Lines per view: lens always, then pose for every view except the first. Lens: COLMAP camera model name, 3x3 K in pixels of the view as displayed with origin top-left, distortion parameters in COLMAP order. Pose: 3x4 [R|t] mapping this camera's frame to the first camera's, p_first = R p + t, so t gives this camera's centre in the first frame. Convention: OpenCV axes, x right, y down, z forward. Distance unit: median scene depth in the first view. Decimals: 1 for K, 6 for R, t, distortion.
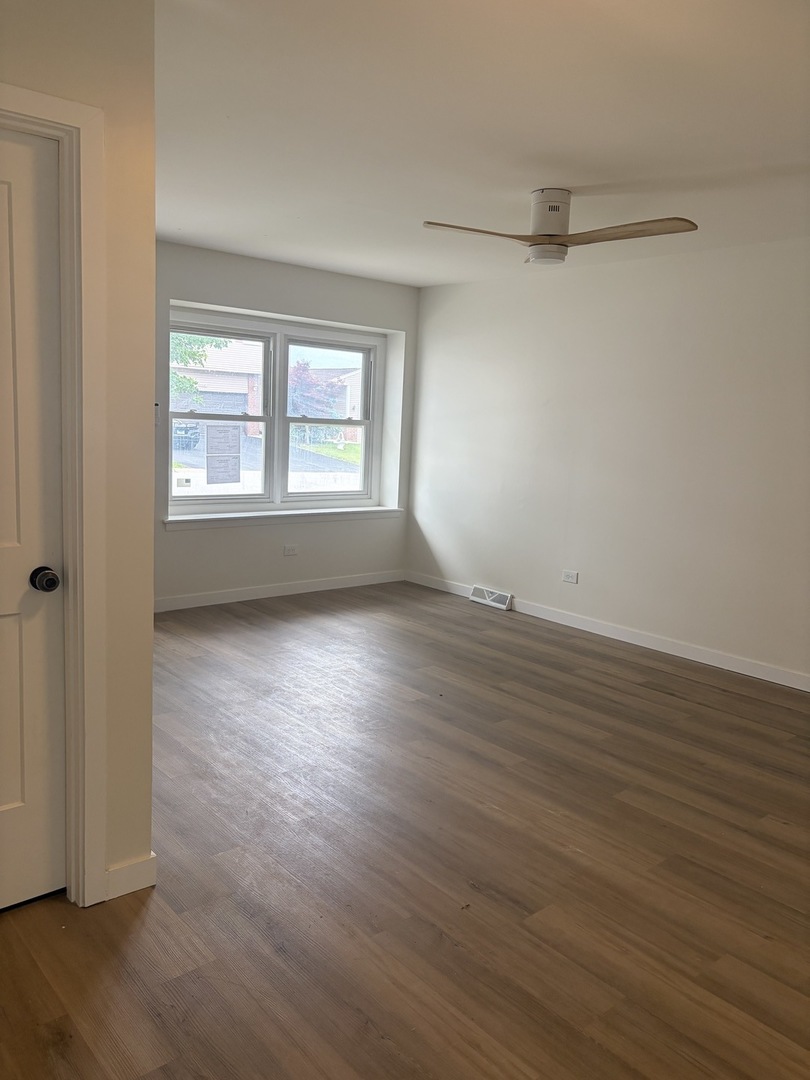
lens RADIAL K [[818.4, 0, 405.9], [0, 818.4, 539.7], [0, 0, 1]] dist [0.035761, -0.021533]
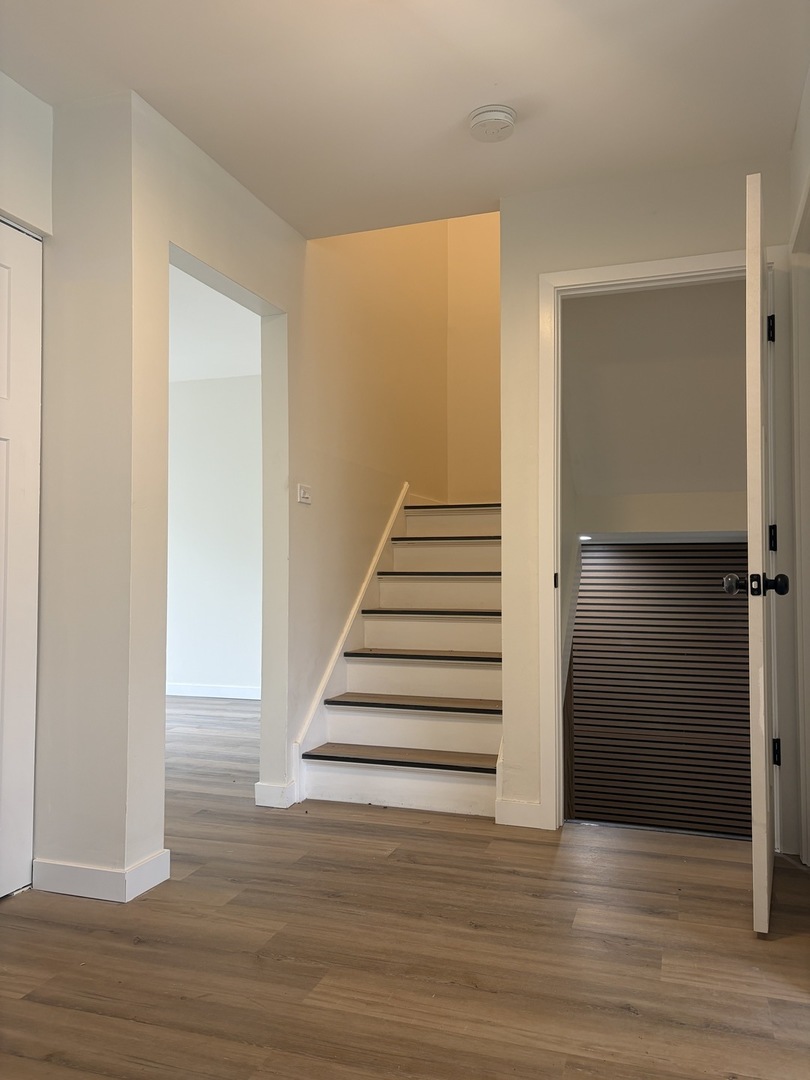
lens RADIAL K [[818.4, 0, 414.4], [0, 818.4, 540.2], [0, 0, 1]] dist [0.035761, -0.021533]
pose [[-0.856918, -0.066710, -0.511118, 0.468693], [-0.121076, 0.989897, 0.073791, -0.015071], [0.501031, 0.125117, -0.856337, 1.452812]]
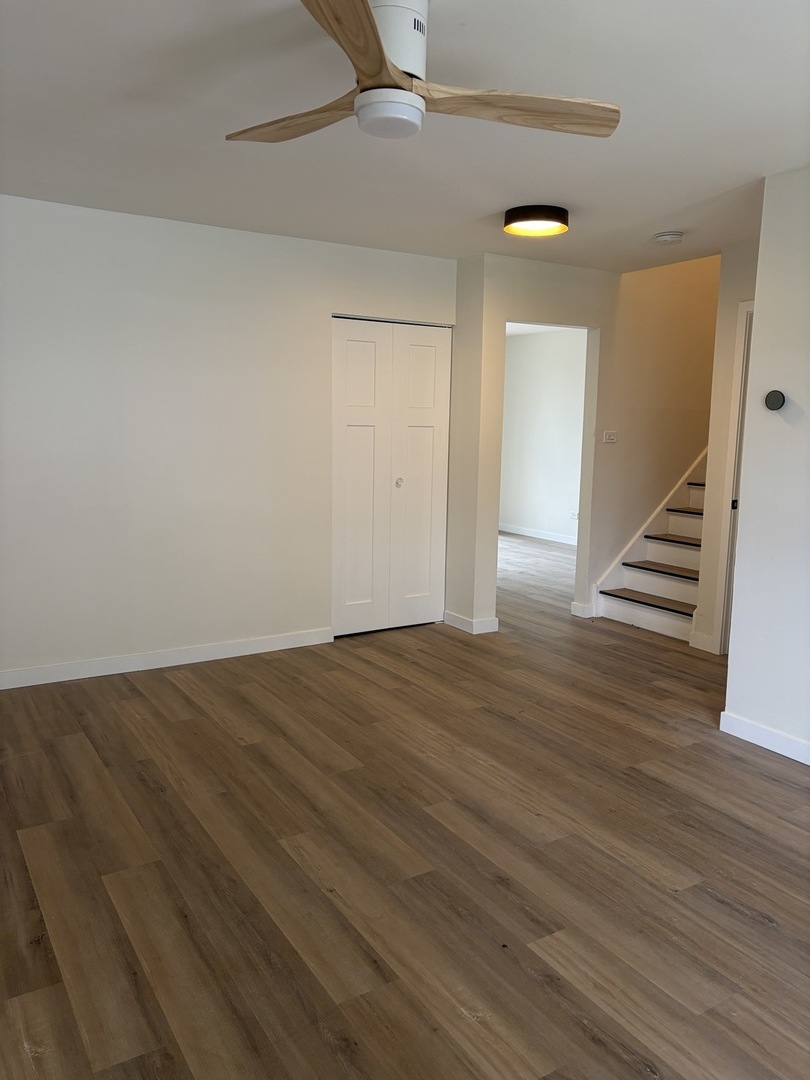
lens RADIAL K [[818.4, 0, 403.0], [0, 818.4, 537.0], [0, 0, 1]] dist [0.035761, -0.021533]
pose [[-0.984813, -0.086510, 0.150532, 0.091549], [-0.038297, 0.953905, 0.297656, -0.391260], [-0.169343, 0.287370, -0.942731, 2.580884]]
